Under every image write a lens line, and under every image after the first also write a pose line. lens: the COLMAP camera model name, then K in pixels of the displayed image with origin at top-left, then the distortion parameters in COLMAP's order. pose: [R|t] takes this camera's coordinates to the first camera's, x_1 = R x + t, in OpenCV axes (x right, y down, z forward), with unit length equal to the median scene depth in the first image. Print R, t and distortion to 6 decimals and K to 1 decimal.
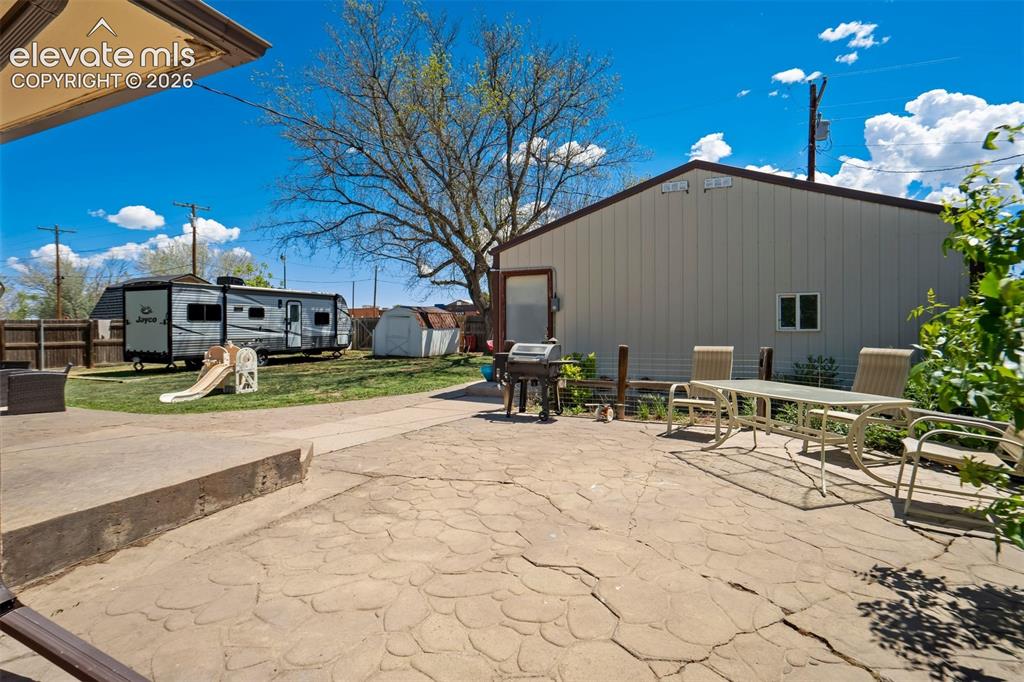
lens RADIAL K [[480.2, 0, 511.0], [0, 480.2, 326.1], [0, 0, 1]] dist [-0.039799, 0.025190]
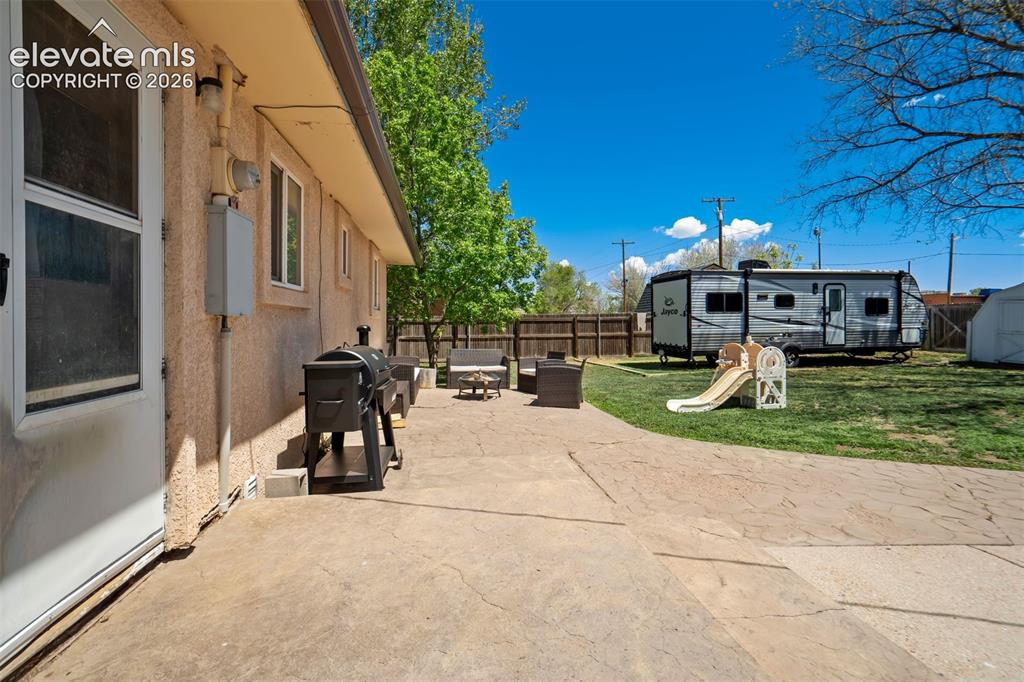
lens RADIAL K [[480.2, 0, 511.0], [0, 480.2, 326.1], [0, 0, 1]] dist [-0.039799, 0.025190]
pose [[0.530219, 0.005992, -0.847839, -0.099349], [0.007291, 0.999906, 0.011627, 0.002102], [0.847829, -0.012347, 0.530126, 0.182943]]
